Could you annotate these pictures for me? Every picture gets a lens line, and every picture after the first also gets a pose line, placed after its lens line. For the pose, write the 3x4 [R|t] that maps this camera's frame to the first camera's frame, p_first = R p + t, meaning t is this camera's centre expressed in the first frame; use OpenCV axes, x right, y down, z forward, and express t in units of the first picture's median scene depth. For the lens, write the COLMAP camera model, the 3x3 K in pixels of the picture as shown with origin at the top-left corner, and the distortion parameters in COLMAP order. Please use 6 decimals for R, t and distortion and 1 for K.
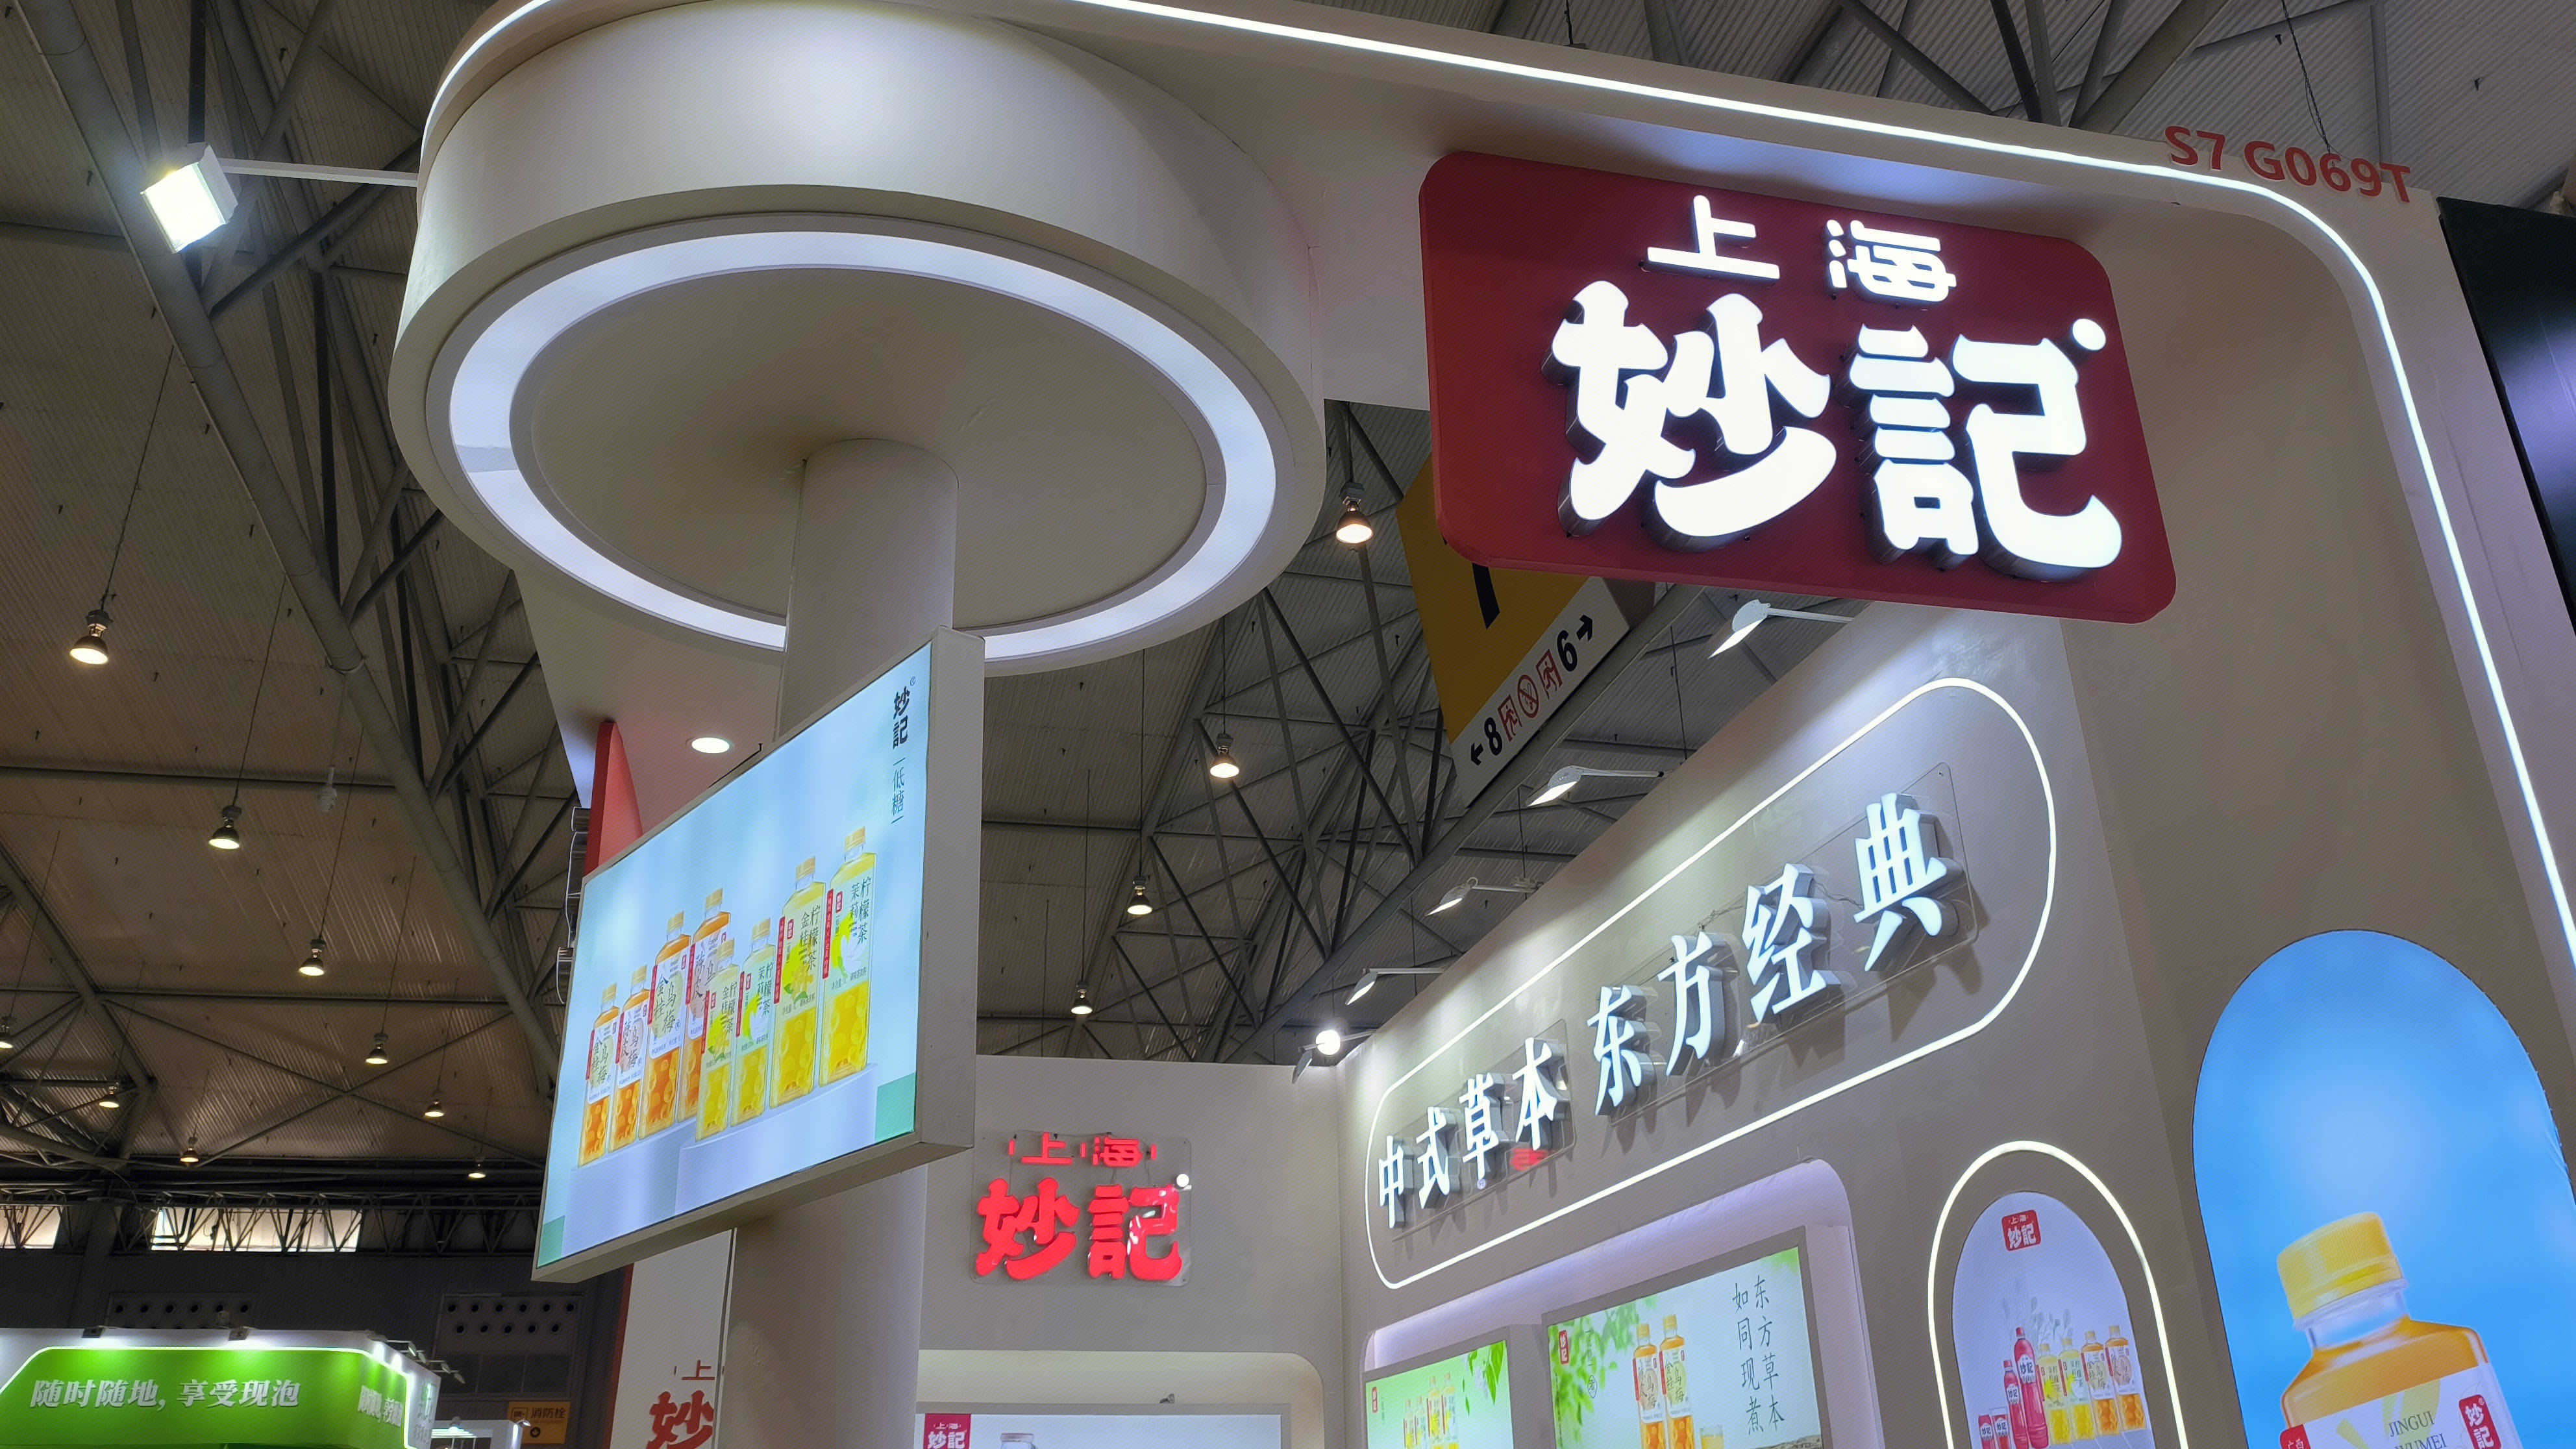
lens RADIAL K [[1896.9, 0, 1286.6], [0, 1896.9, 733.7], [0, 0, 1]] dist [-0.009536, 0.105253]
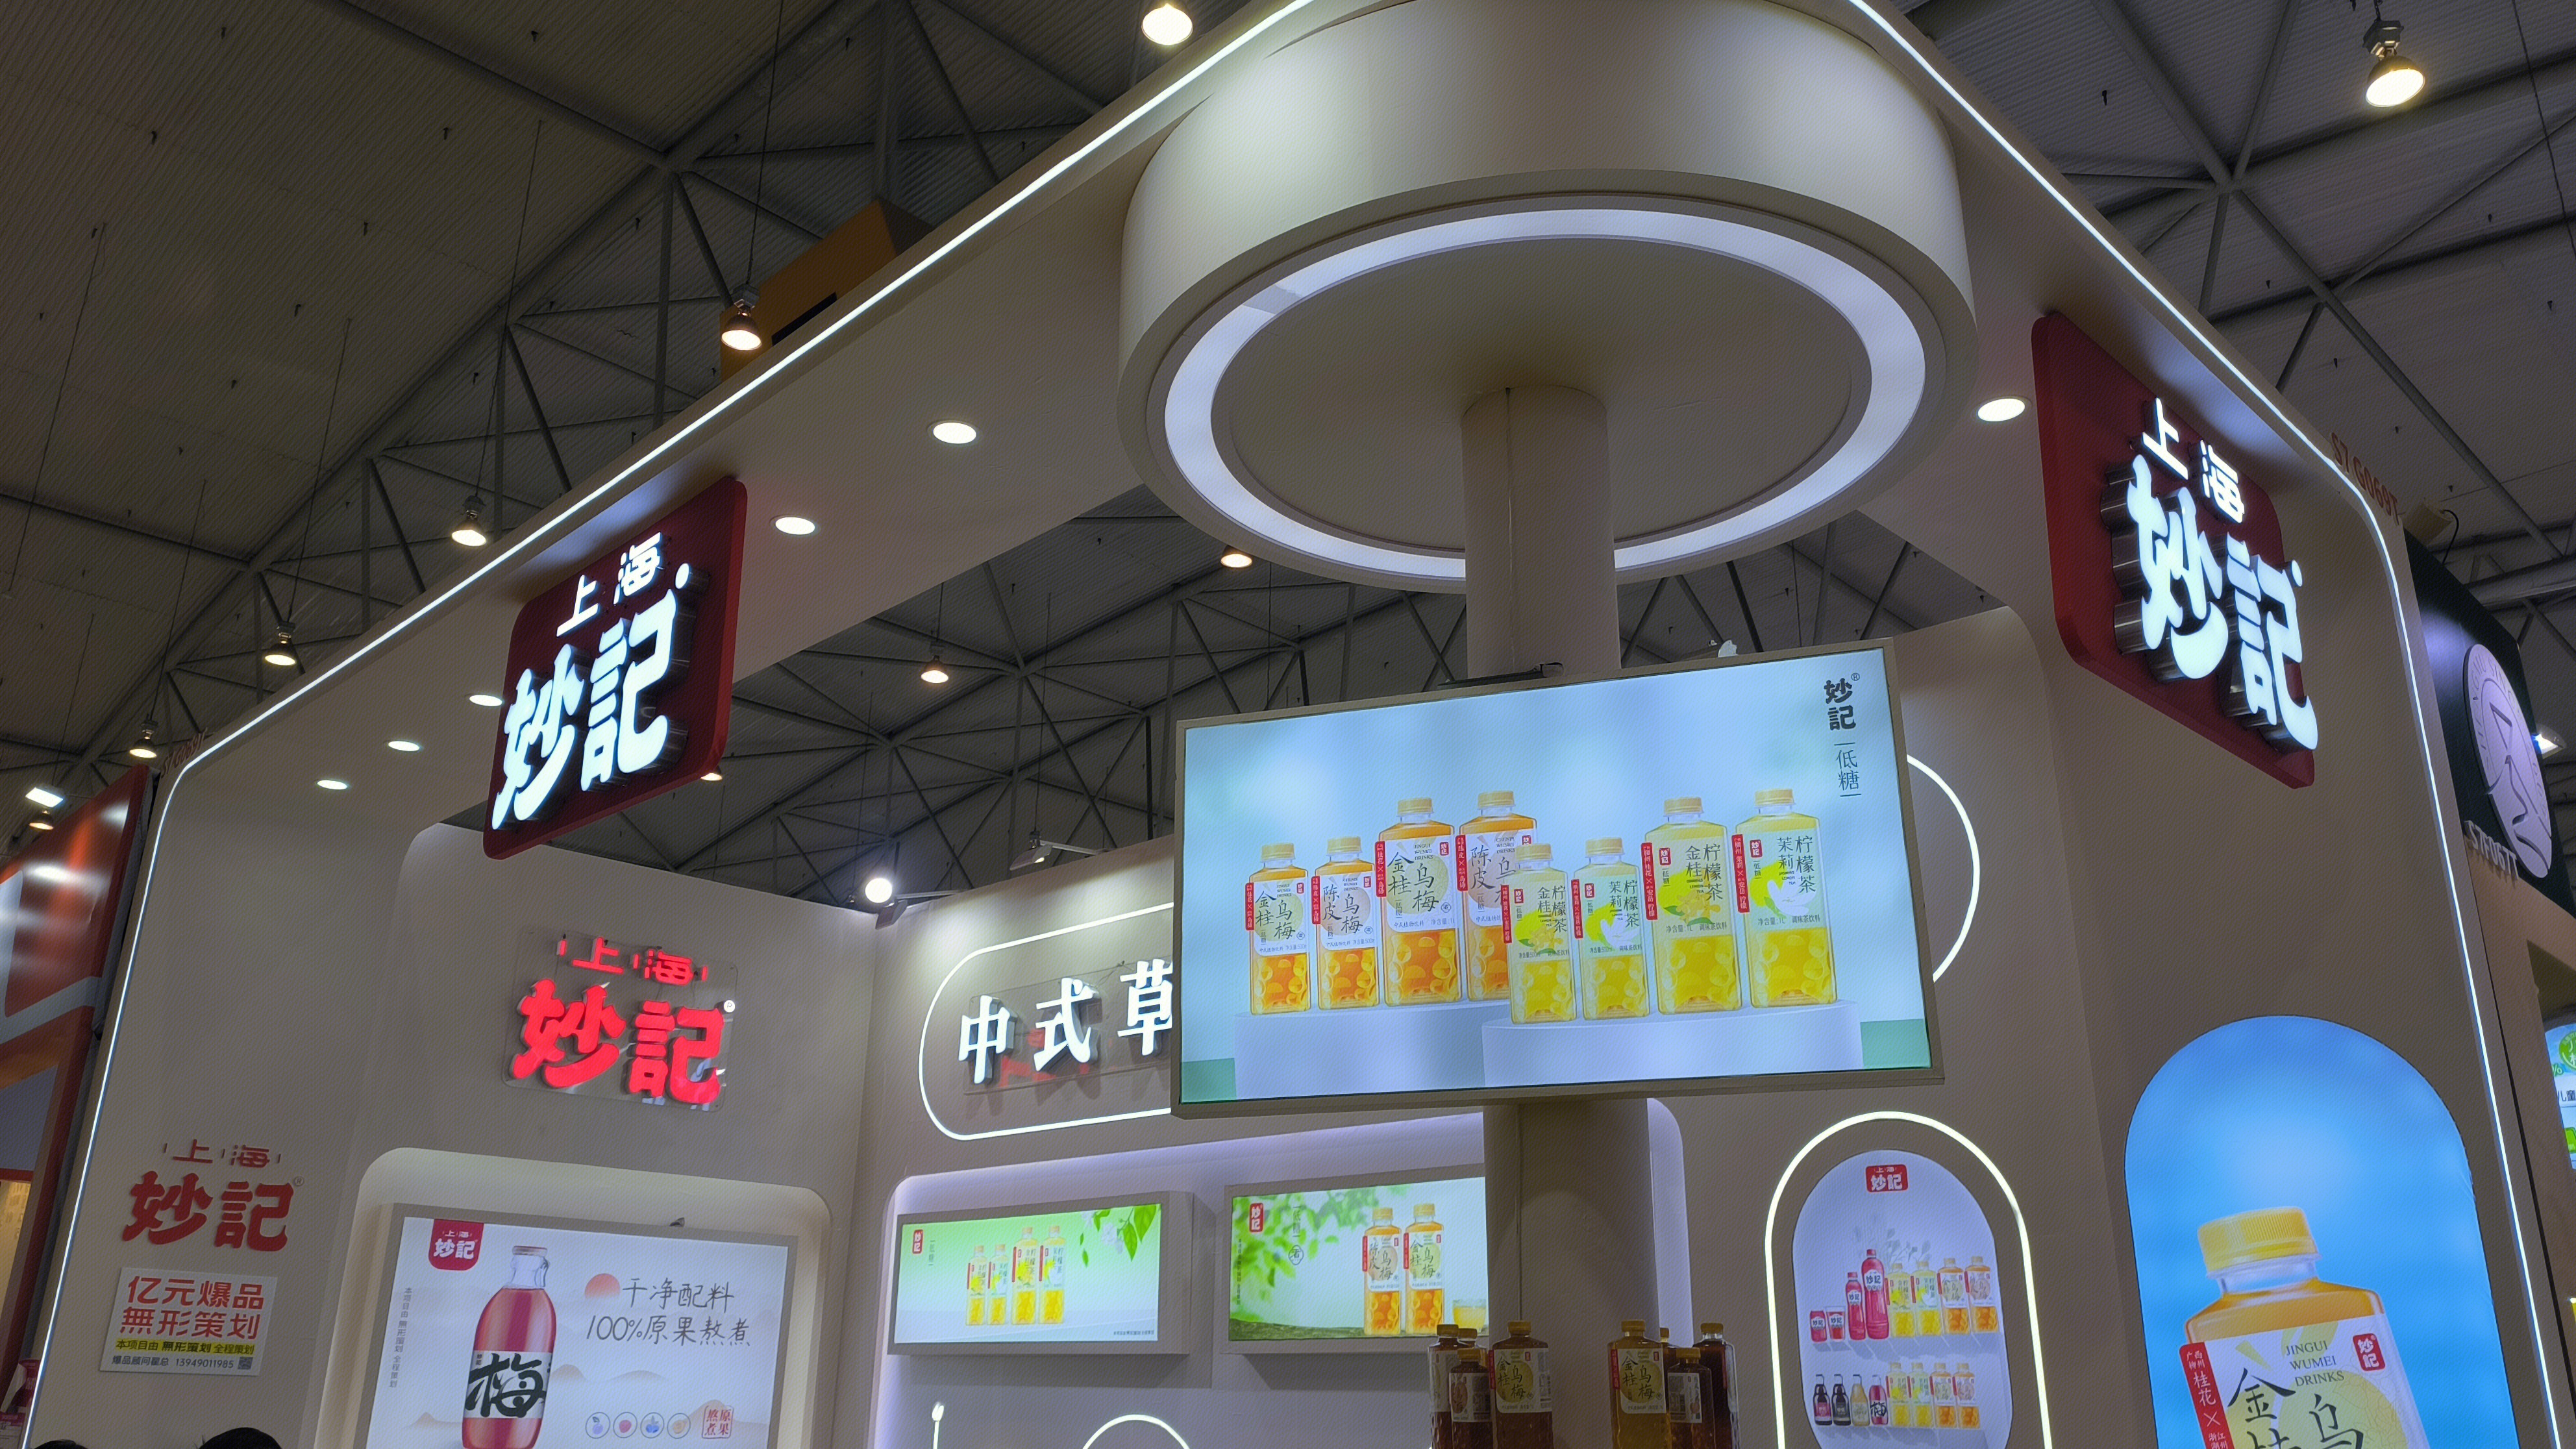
lens RADIAL K [[1965.5, 0, 1092.1], [0, 1965.5, 716.6], [0, 0, 1]] dist [-0.019423, 0.109023]
pose [[0.854530, 0.200888, 0.478980, -0.583137], [-0.238279, 0.971033, 0.017846, 0.043038], [-0.461520, -0.129381, 0.877644, 0.076390]]
